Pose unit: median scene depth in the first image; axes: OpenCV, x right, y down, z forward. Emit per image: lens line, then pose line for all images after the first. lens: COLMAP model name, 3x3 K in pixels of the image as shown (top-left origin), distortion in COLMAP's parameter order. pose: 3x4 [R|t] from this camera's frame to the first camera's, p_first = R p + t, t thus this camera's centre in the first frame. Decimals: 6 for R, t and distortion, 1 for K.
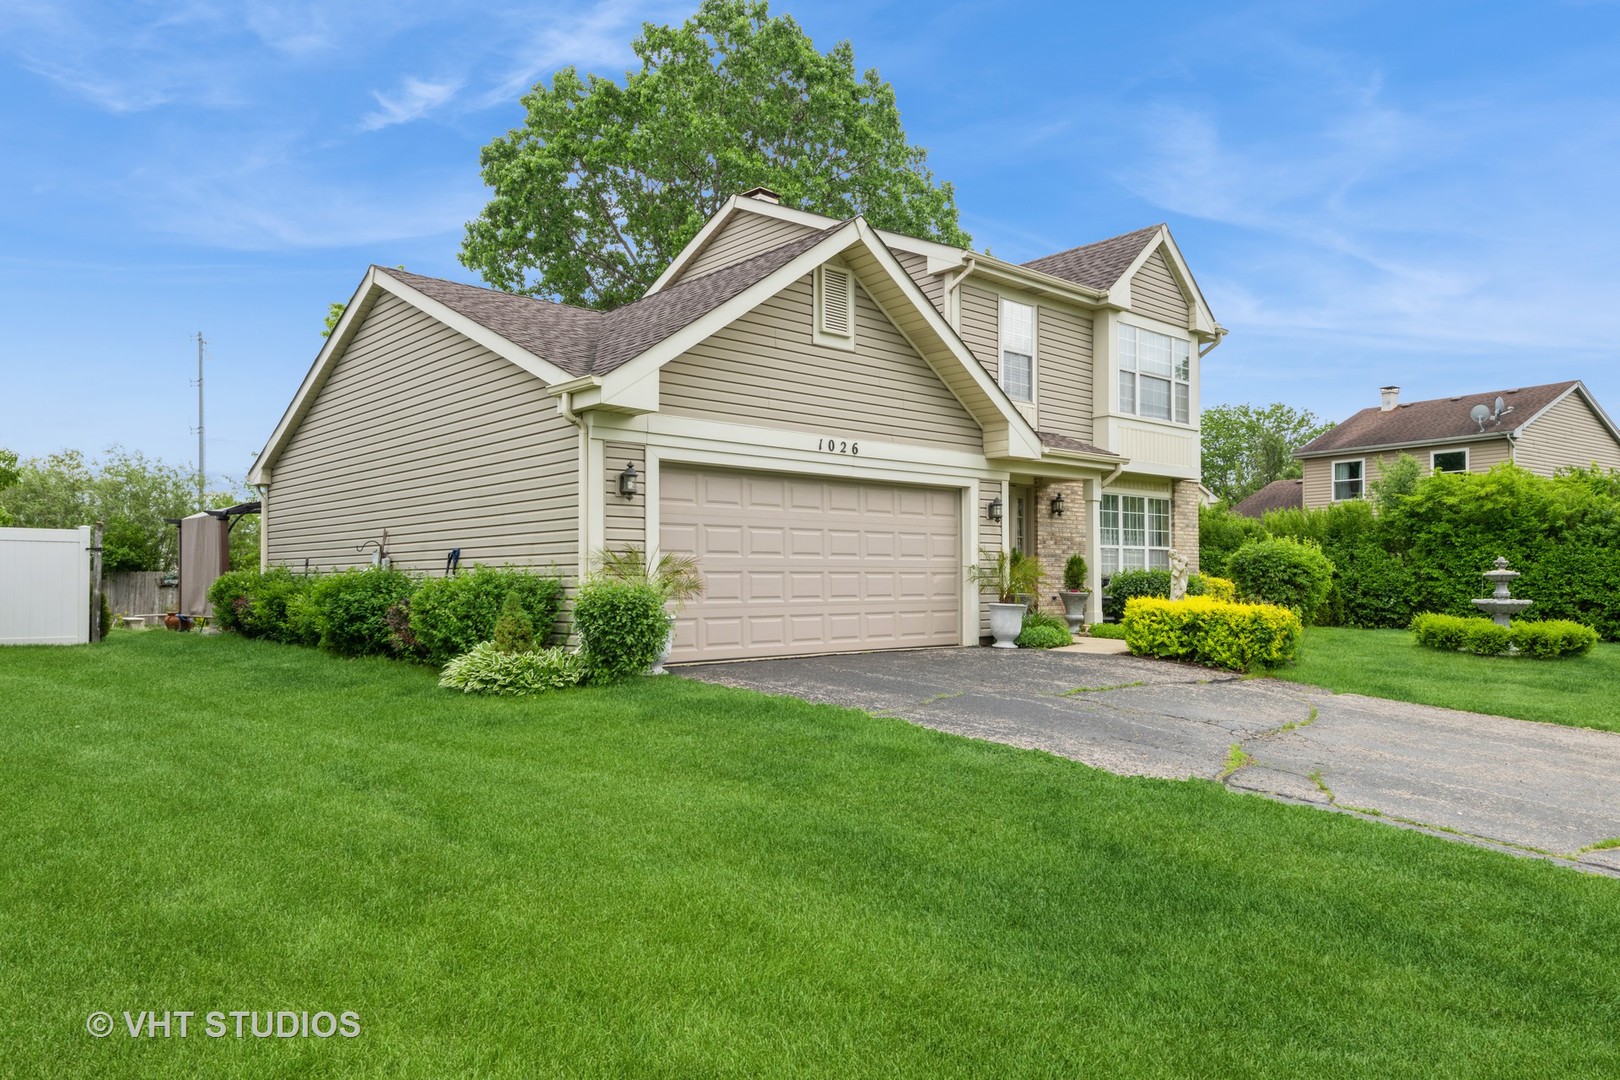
lens RADIAL K [[1072.6, 0, 811.2], [0, 1072.6, 544.7], [0, 0, 1]] dist [0.001284, 0.000048]
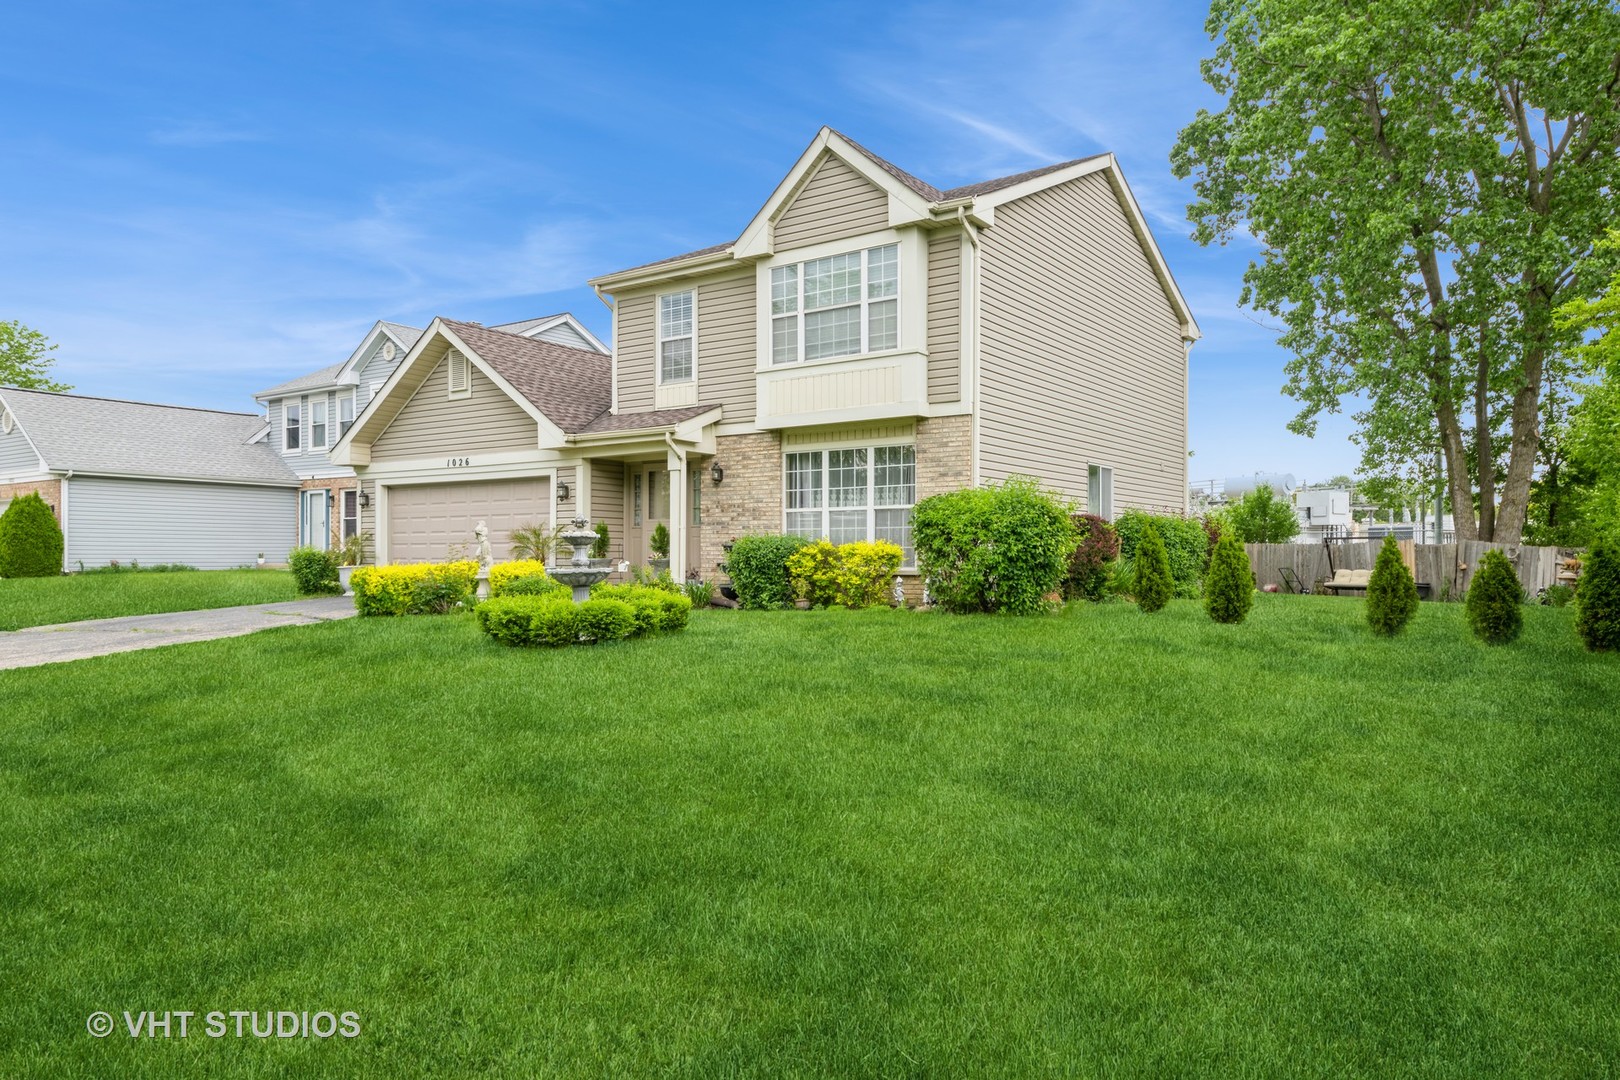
lens RADIAL K [[1072.6, 0, 811.2], [0, 1072.6, 544.7], [0, 0, 1]] dist [0.001284, 0.000048]
pose [[0.229951, -0.010206, -0.973149, 1.263326], [0.030633, 0.999525, -0.003244, 0.037472], [0.972720, -0.029064, 0.230154, 0.862197]]
